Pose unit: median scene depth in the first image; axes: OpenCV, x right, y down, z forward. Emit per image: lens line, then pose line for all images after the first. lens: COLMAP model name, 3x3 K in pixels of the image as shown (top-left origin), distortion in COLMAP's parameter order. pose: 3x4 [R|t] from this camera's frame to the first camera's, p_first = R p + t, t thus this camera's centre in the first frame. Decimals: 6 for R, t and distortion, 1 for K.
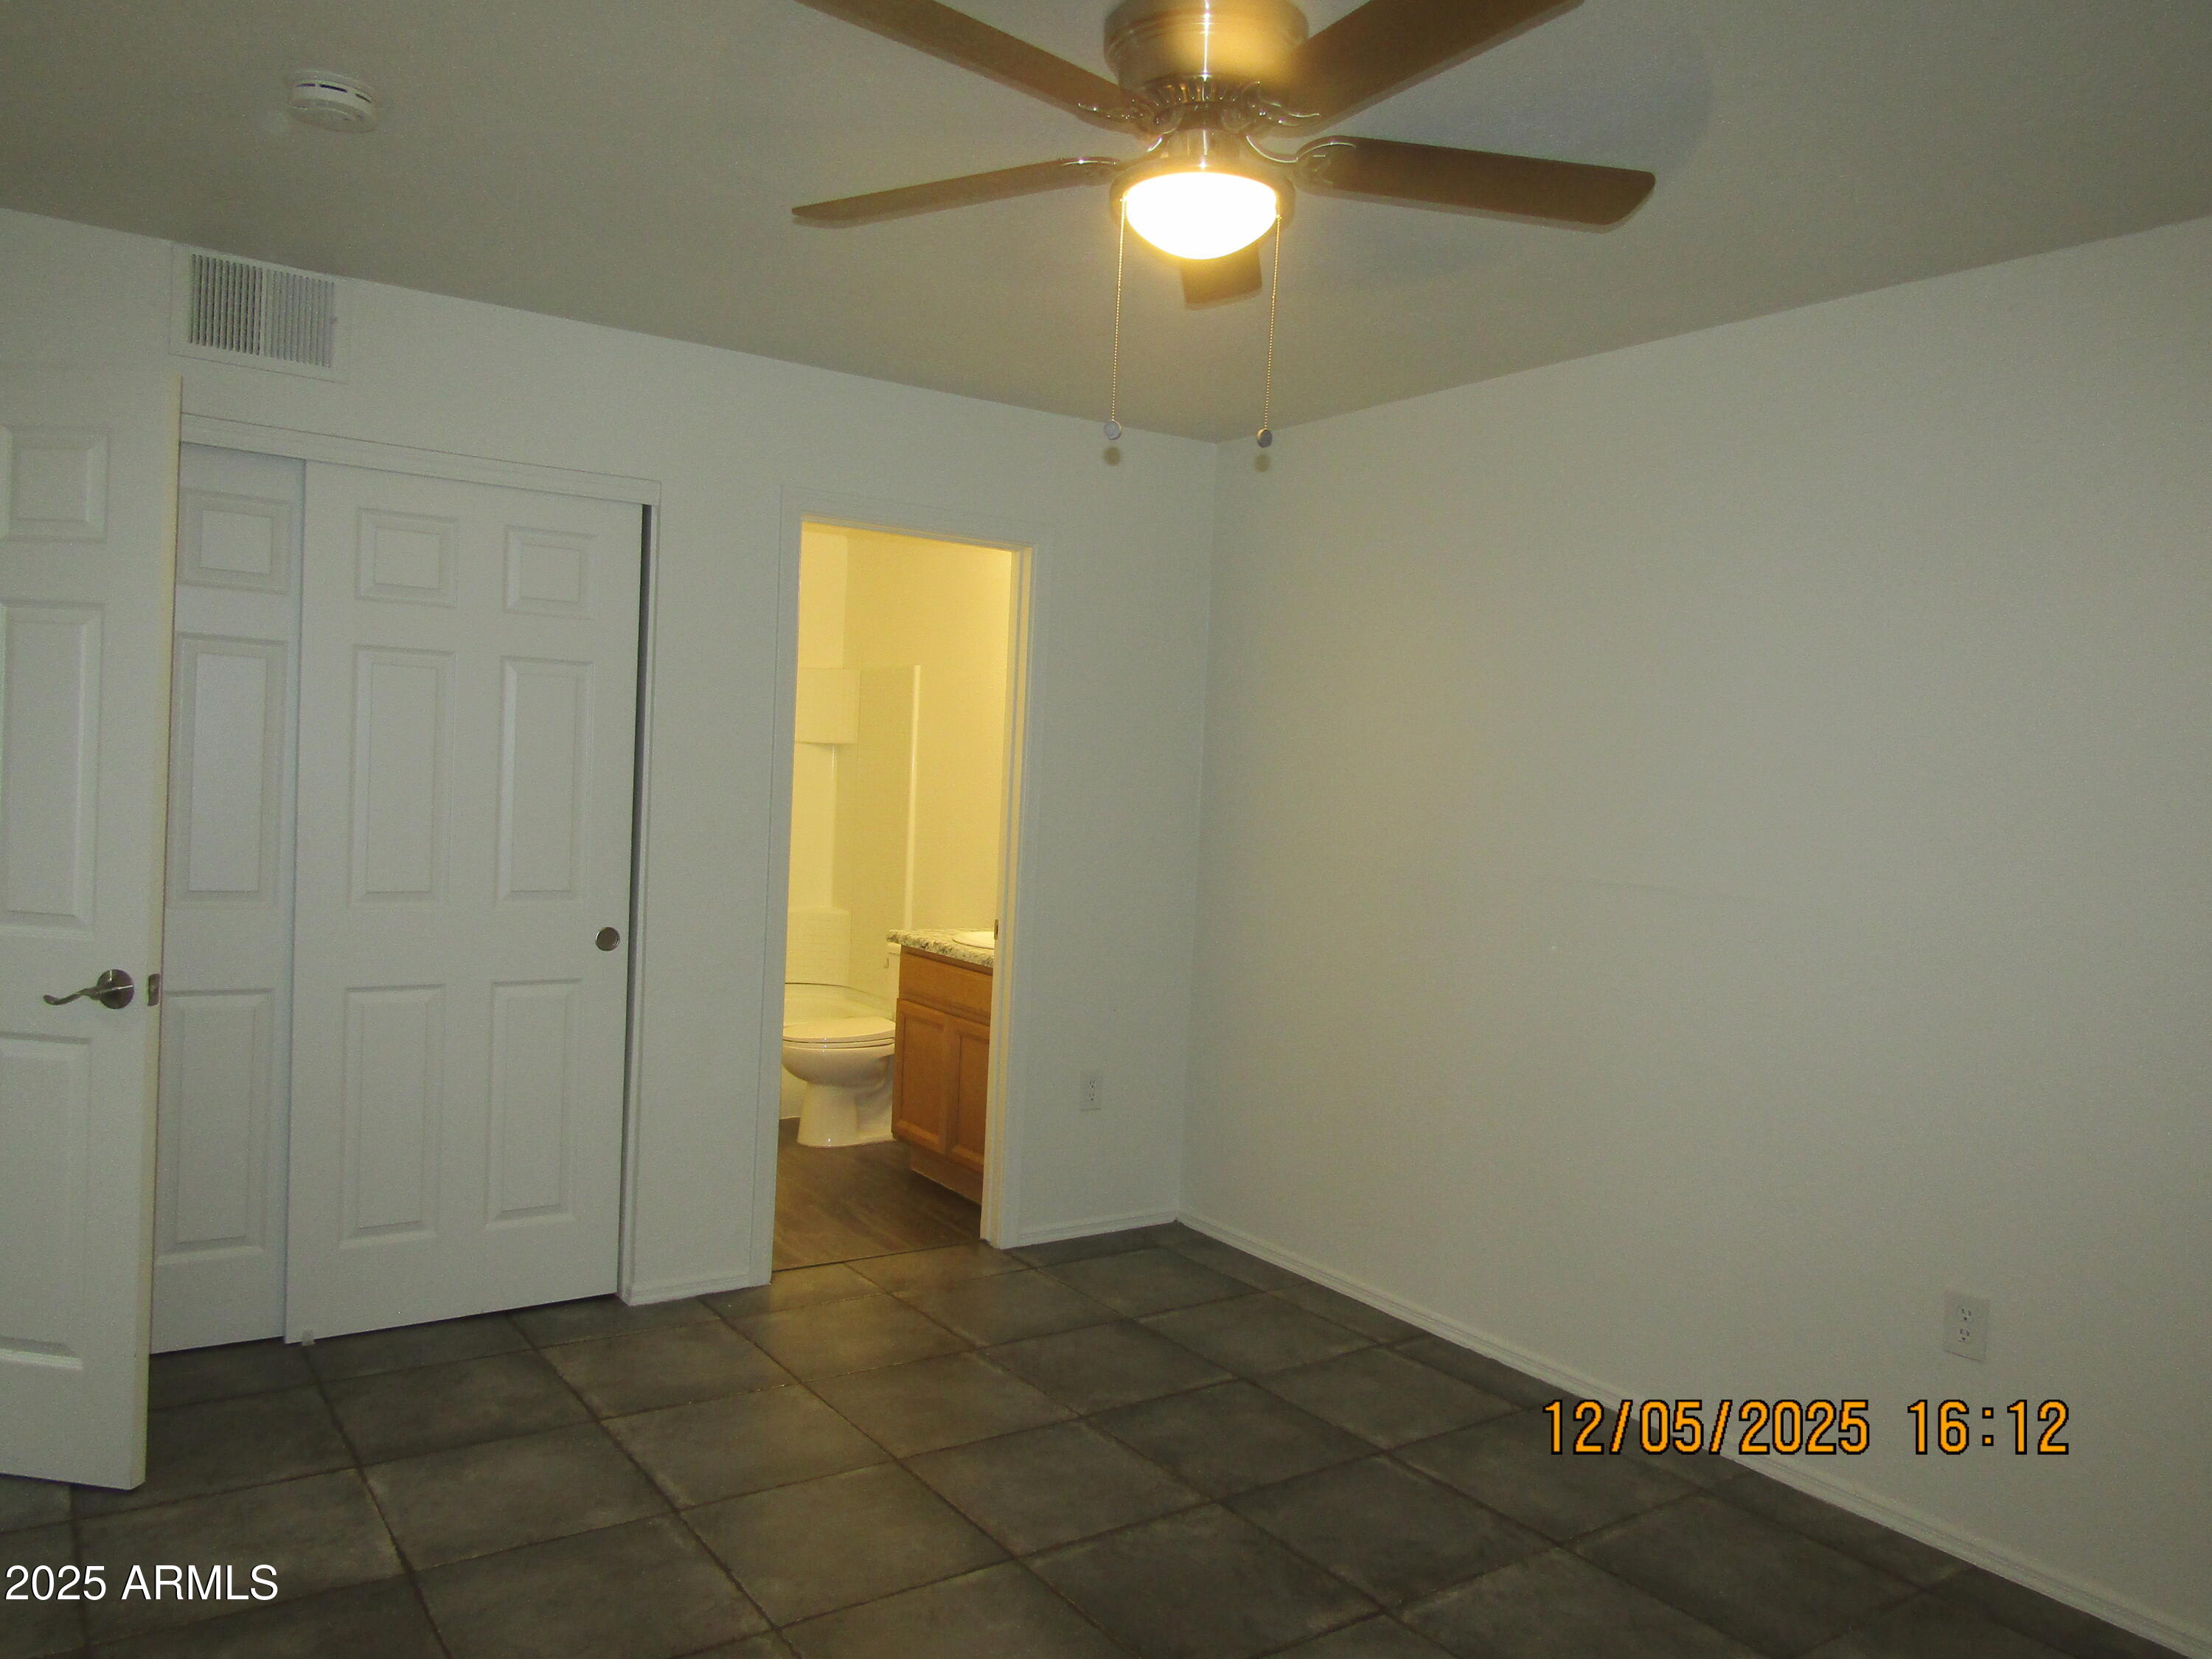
lens RADIAL K [[1574.8, 0, 1111.9], [0, 1574.8, 833.6], [0, 0, 1]] dist [-0.012843, 0.002248]
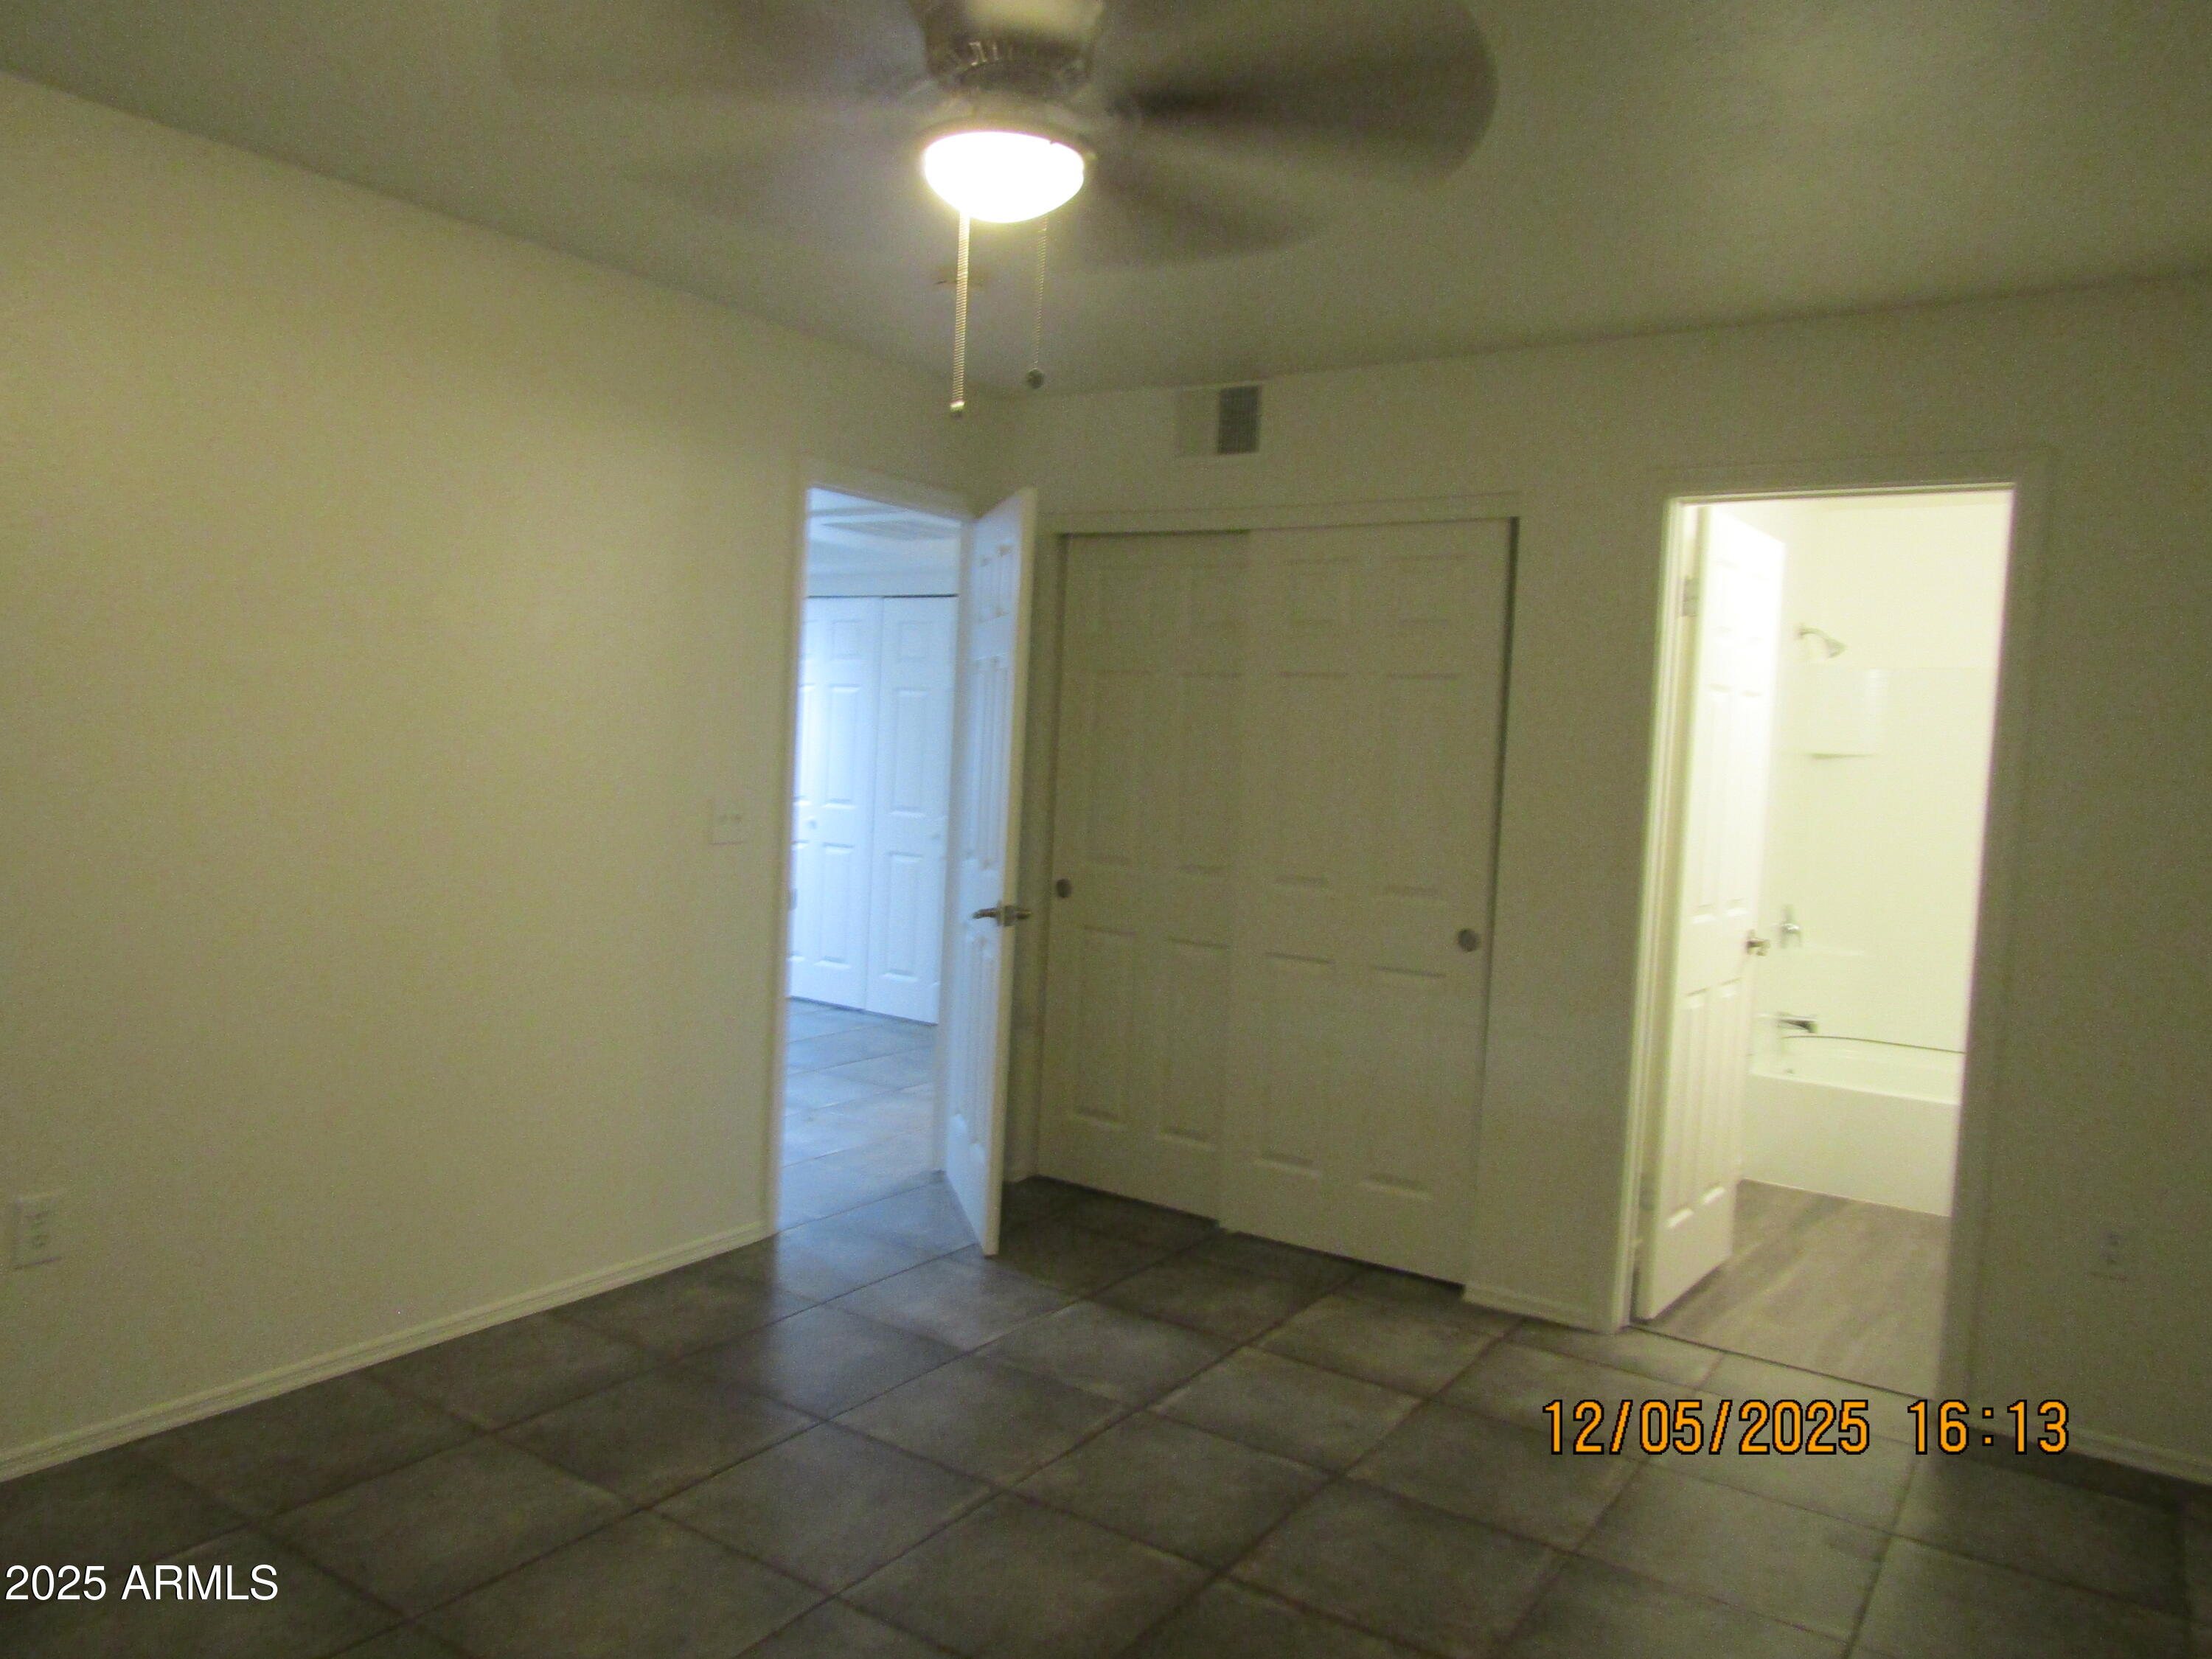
lens RADIAL K [[1574.8, 0, 1103.6], [0, 1574.8, 837.5], [0, 0, 1]] dist [-0.012843, 0.002248]
pose [[0.349909, 0.026302, -0.936414, 0.563959], [-0.063817, 0.997953, 0.004184, 0.010241], [0.934607, 0.058295, 0.350871, 0.403432]]
